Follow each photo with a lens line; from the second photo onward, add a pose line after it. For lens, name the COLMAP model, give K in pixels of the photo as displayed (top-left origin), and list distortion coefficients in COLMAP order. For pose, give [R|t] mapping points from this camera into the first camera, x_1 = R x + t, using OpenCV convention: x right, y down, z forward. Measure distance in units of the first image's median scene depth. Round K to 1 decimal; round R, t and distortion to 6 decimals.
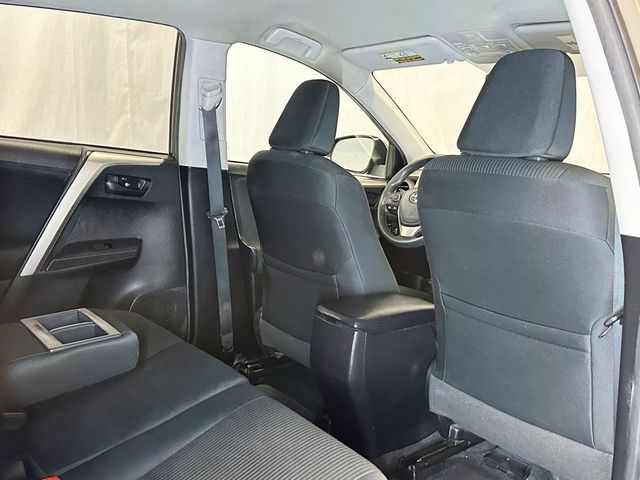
lens RADIAL K [[616.8, 0, 330.5], [0, 616.8, 238.7], [0, 0, 1]] dist [0.186190, -0.460886]
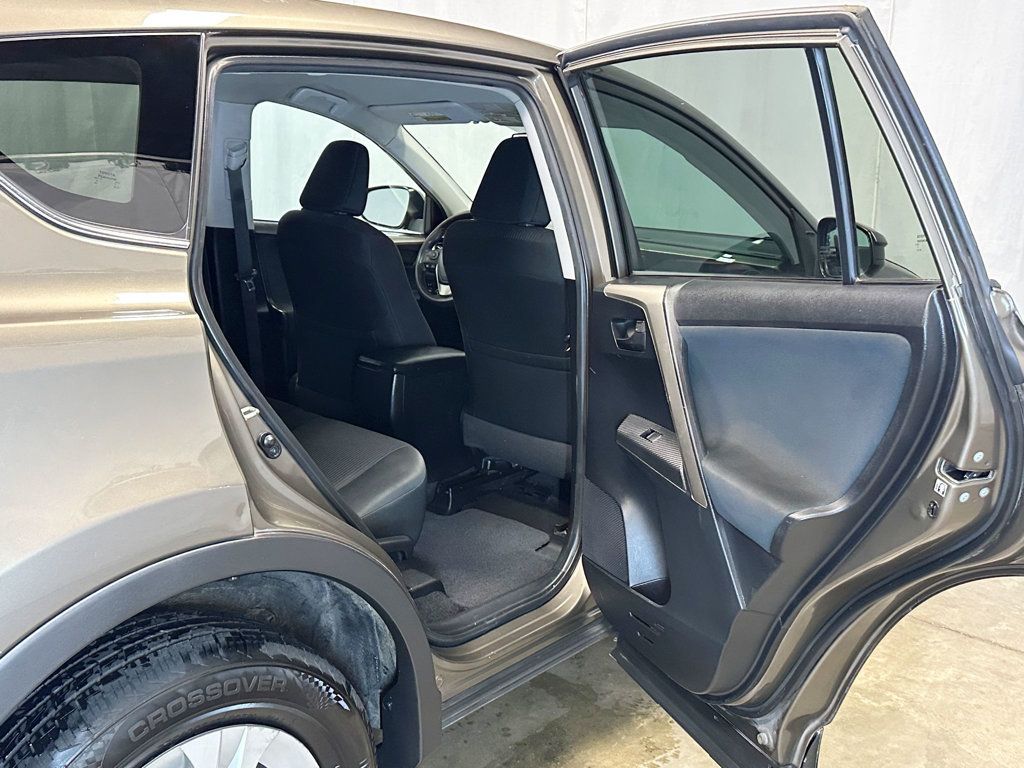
lens RADIAL K [[986.9, 0, 528.8], [0, 986.9, 382.0], [0, 0, 1]] dist [0.186190, -0.460886]
pose [[0.985135, -0.044887, 0.165816, -0.015017], [0.034251, 0.997201, 0.066456, 0.038264], [-0.168335, -0.059789, 0.983915, -0.647082]]
